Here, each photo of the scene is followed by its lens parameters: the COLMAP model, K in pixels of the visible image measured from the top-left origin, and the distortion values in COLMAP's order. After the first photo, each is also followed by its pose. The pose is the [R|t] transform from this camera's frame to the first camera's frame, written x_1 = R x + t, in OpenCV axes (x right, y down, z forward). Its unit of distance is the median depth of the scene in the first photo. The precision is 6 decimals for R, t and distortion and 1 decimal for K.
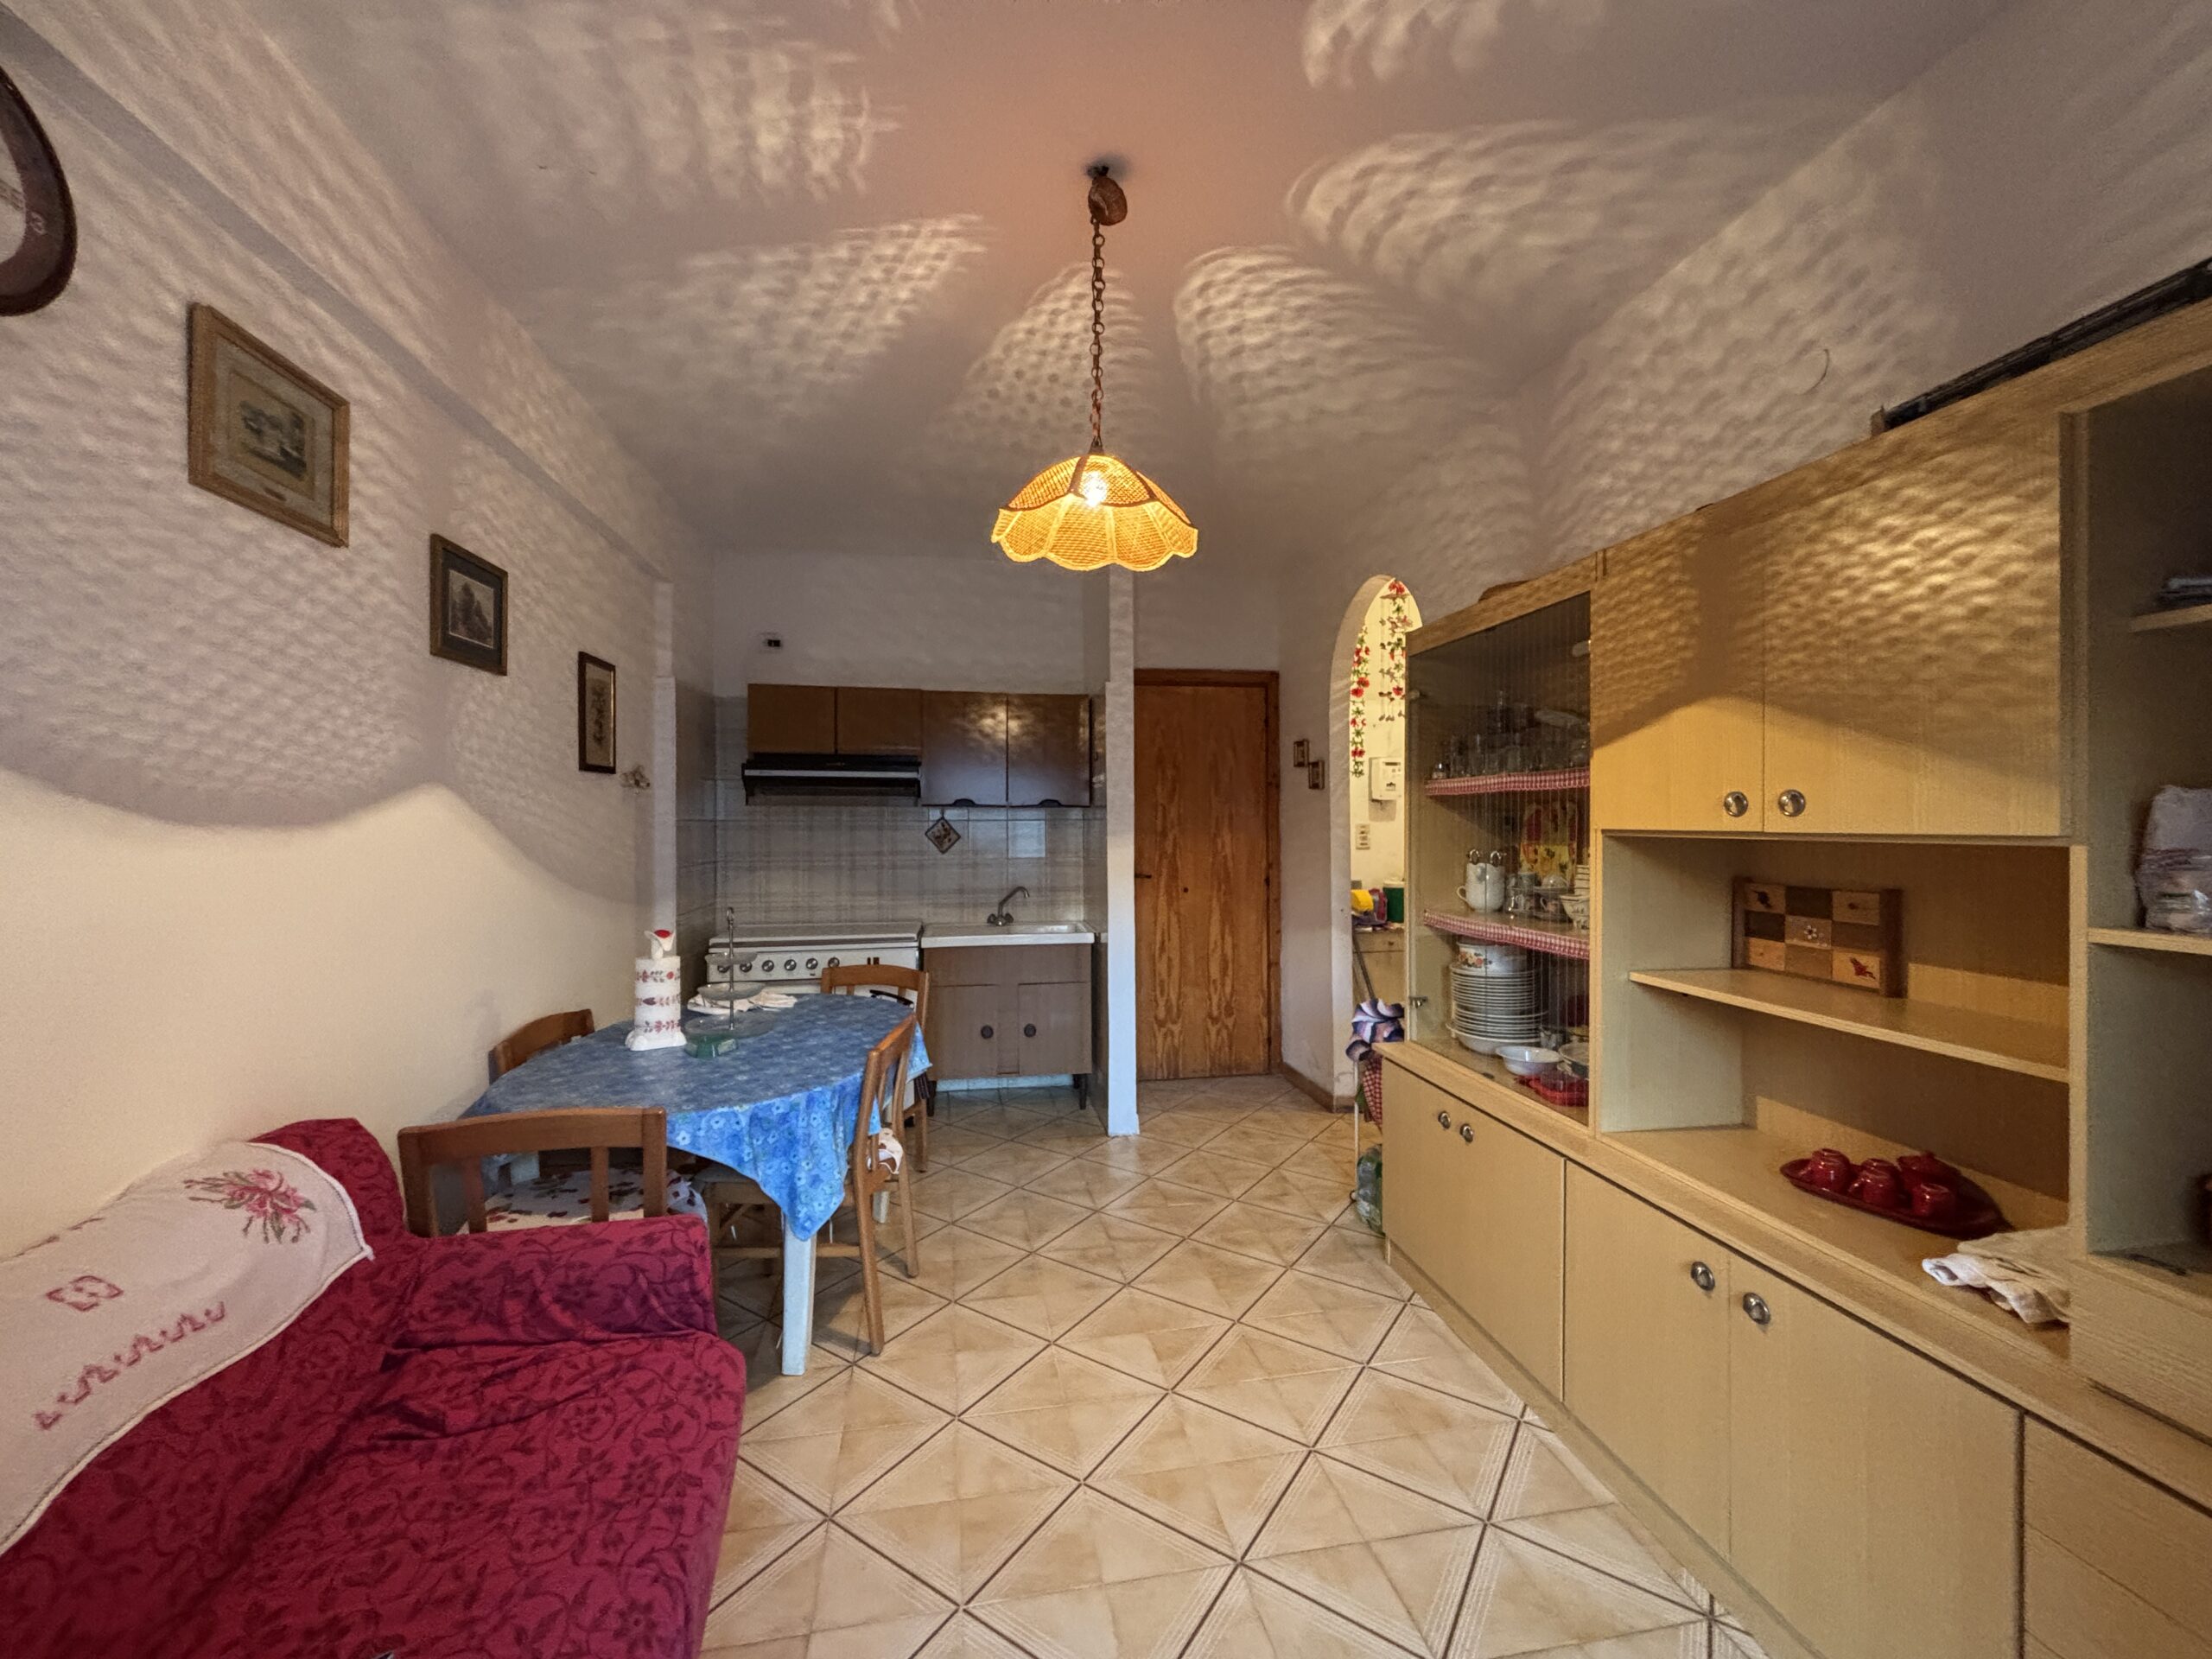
lens RADIAL K [[891.3, 0, 1099.4], [0, 891.3, 820.7], [0, 0, 1]] dist [-0.002547, -0.000867]
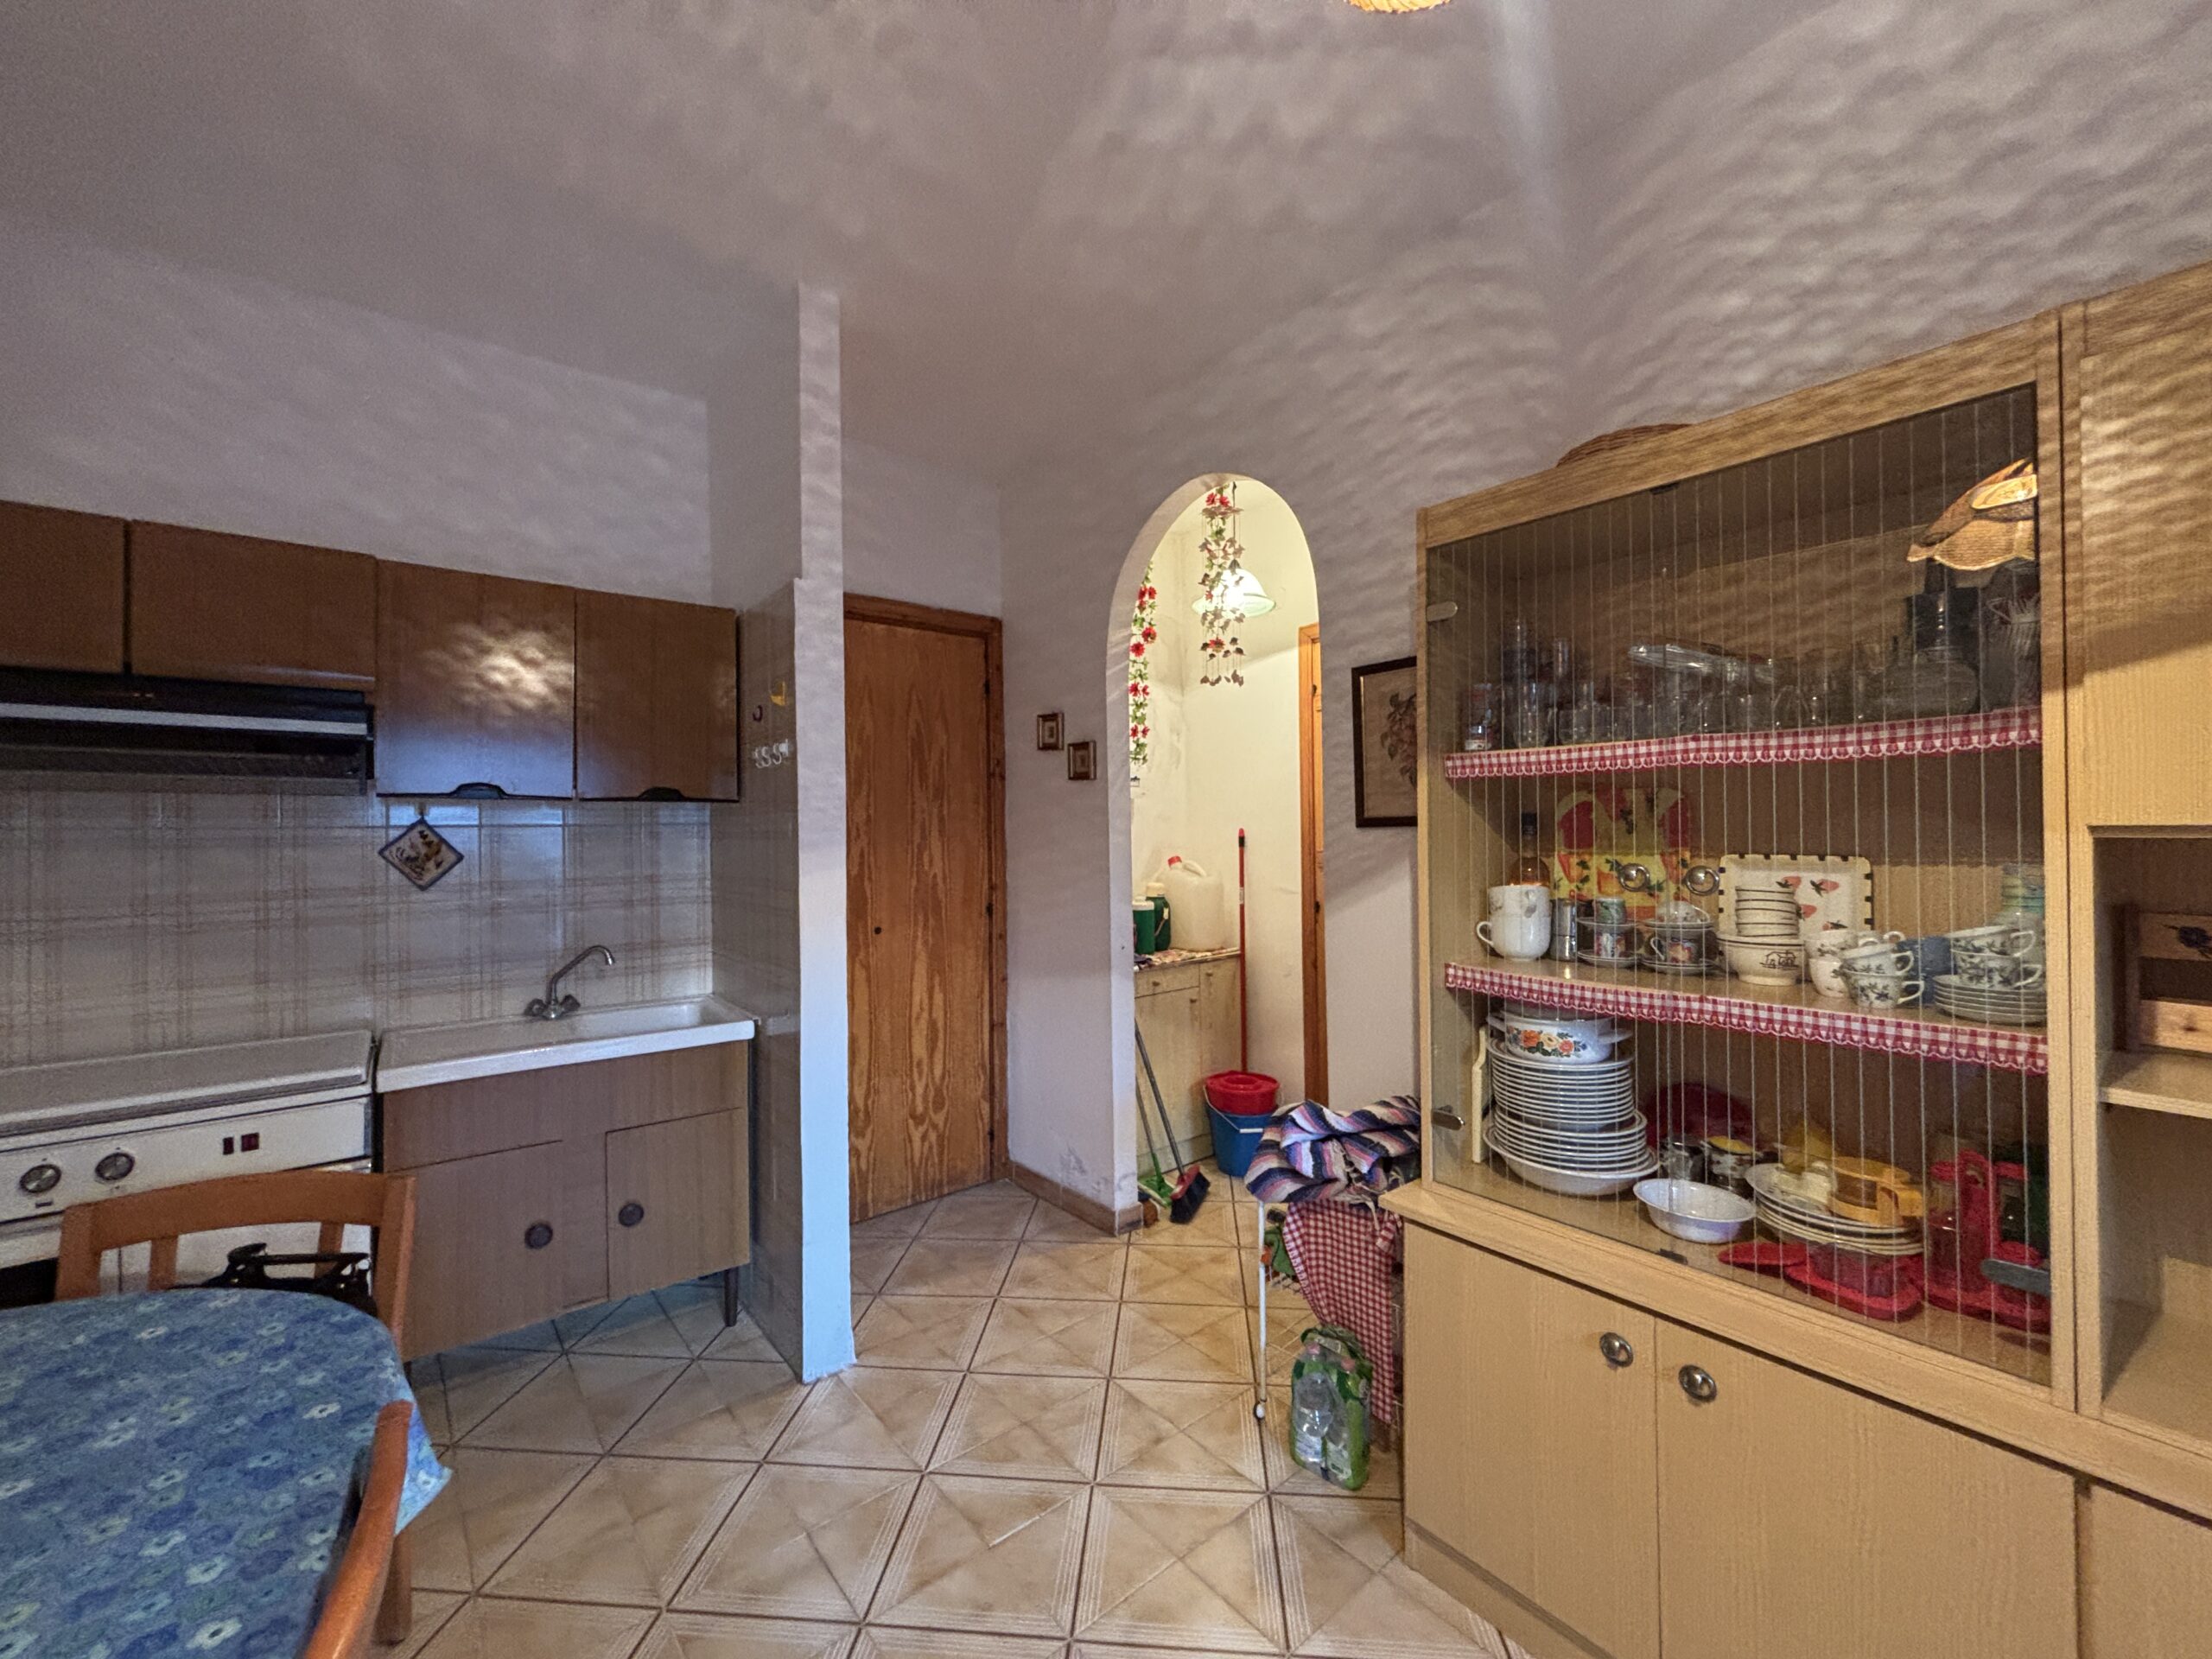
lens RADIAL K [[891.3, 0, 1111.1], [0, 891.3, 824.3], [0, 0, 1]] dist [-0.002547, -0.000867]
pose [[0.867267, -0.002574, 0.497837, -0.093390], [0.006269, 0.999964, -0.005750, 0.003810], [-0.497804, 0.008108, 0.867252, 0.382088]]
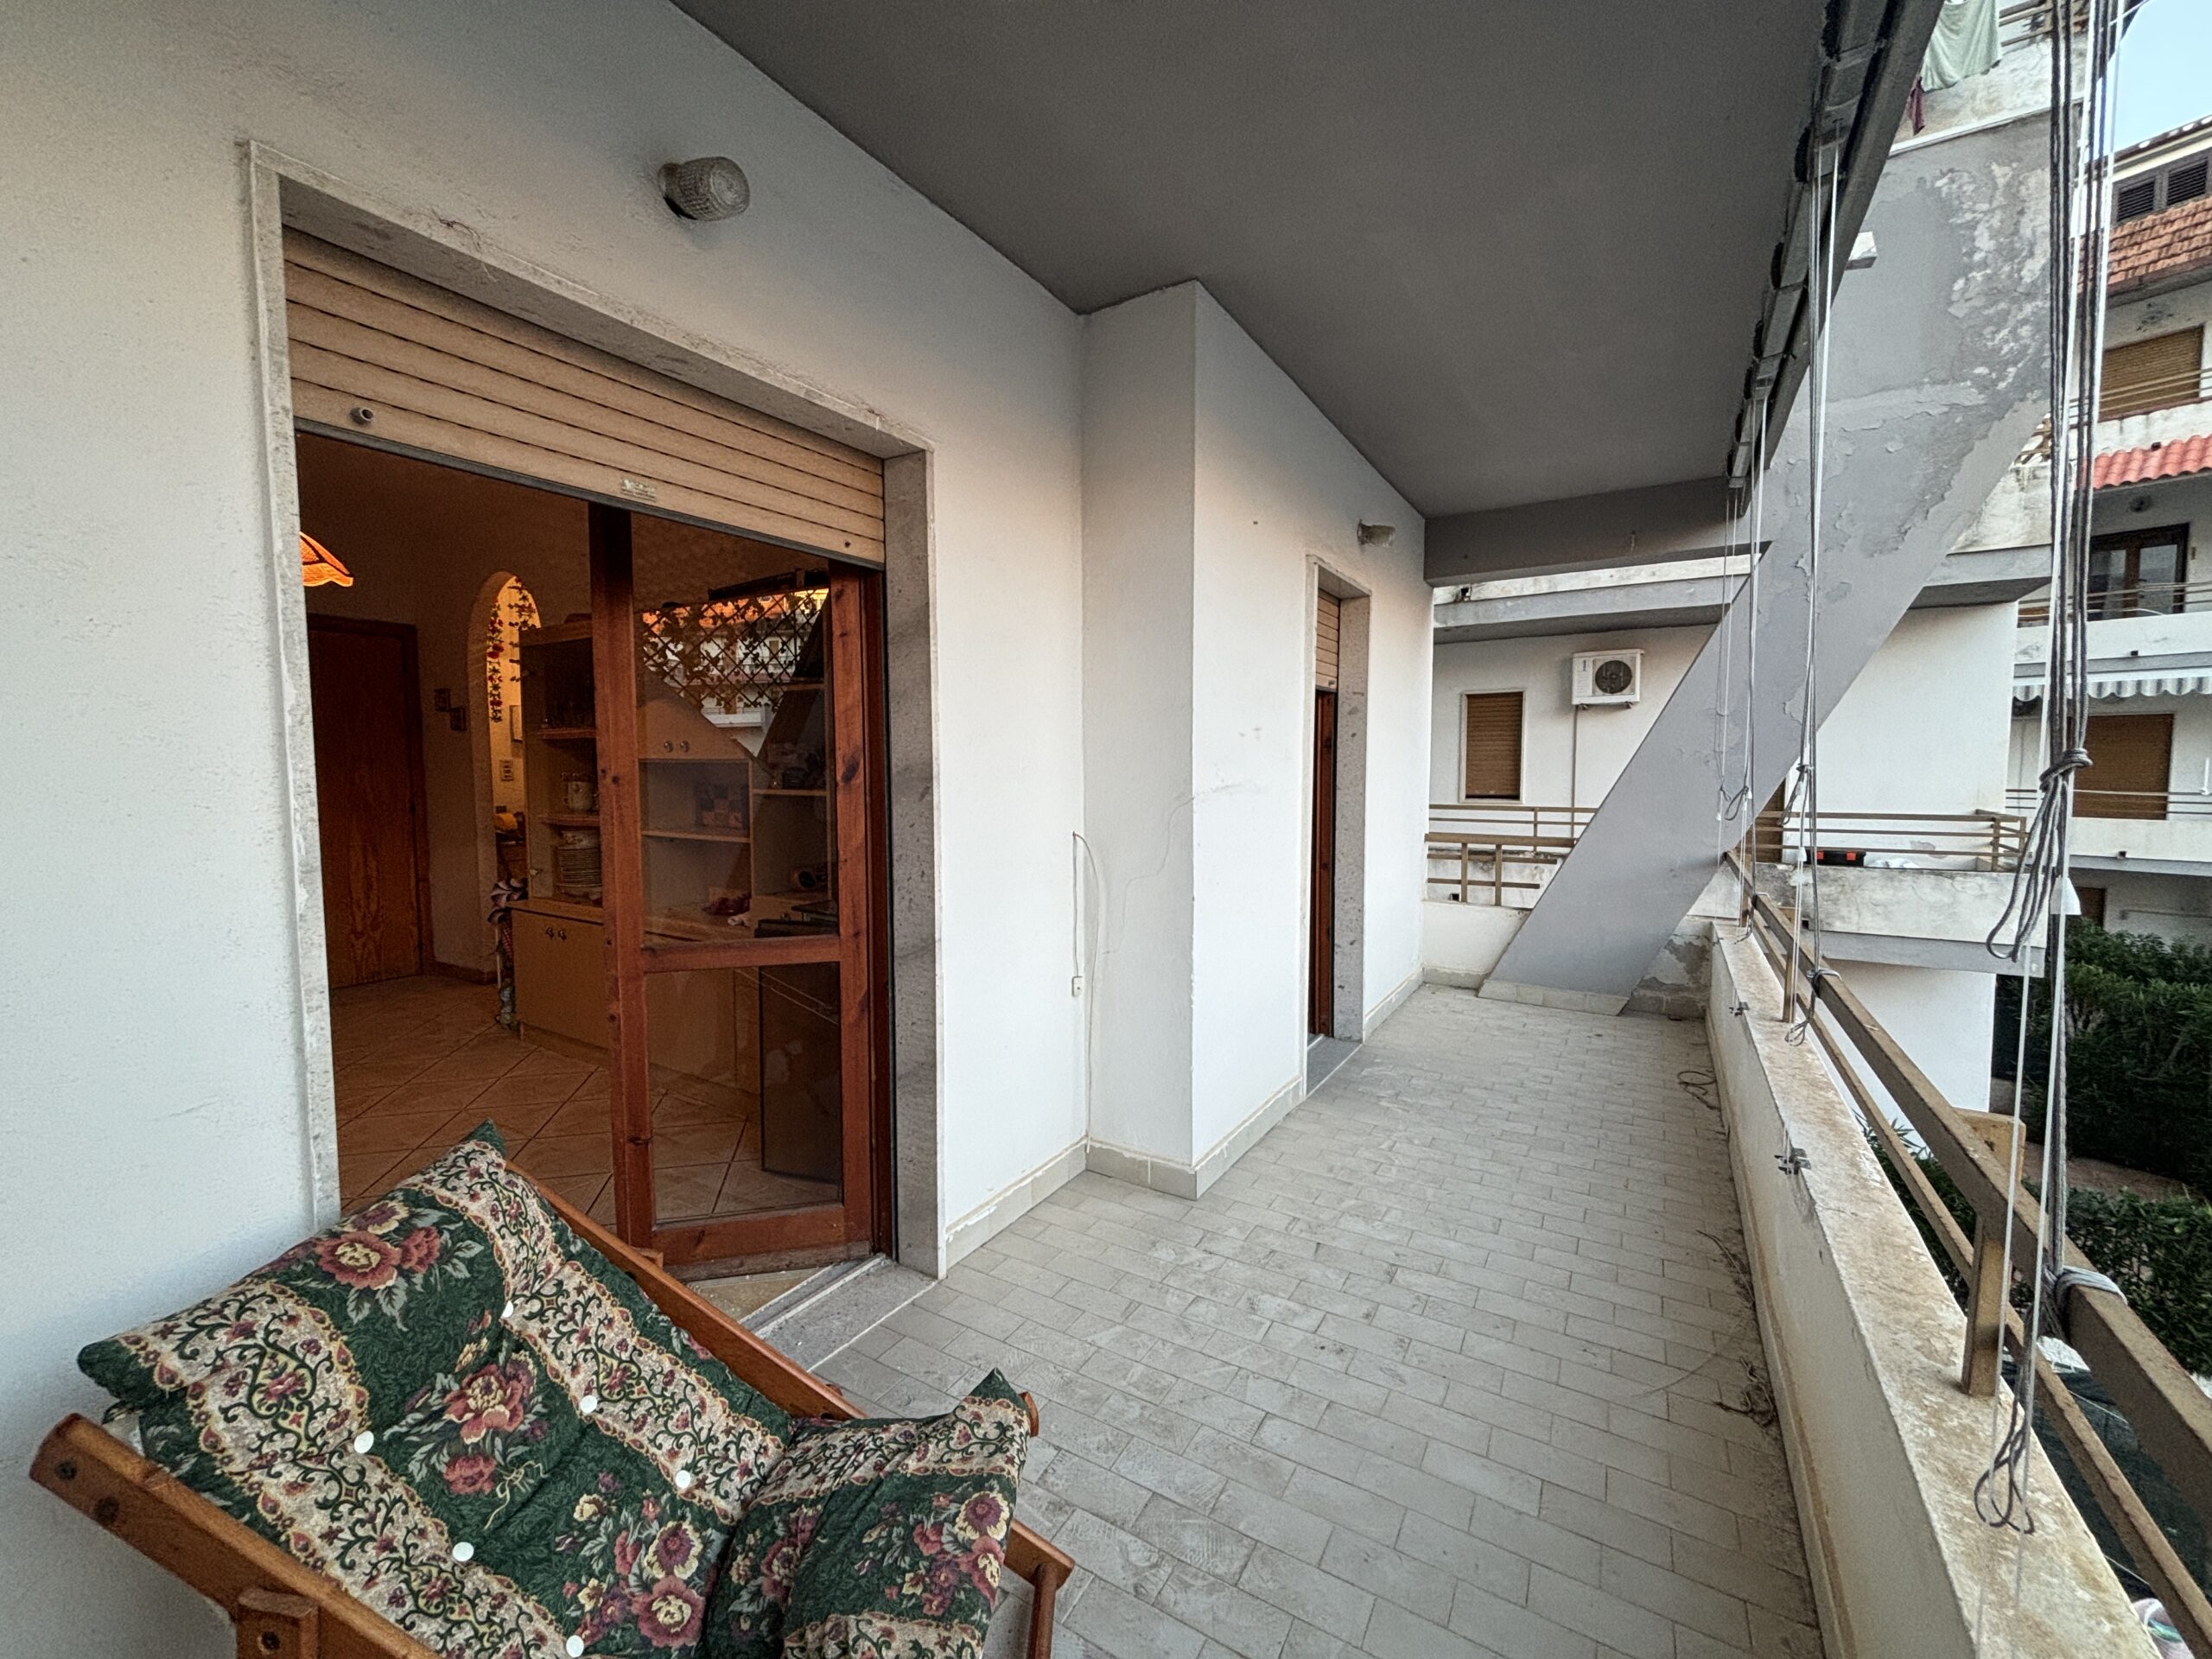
lens RADIAL K [[891.3, 0, 1107.7], [0, 891.3, 823.7], [0, 0, 1]] dist [-0.002547, -0.000867]
pose [[0.657102, -0.047160, 0.752325, -0.099253], [-0.003518, 0.997838, 0.065623, 0.009285], [-0.753793, -0.045768, 0.655516, -0.496345]]
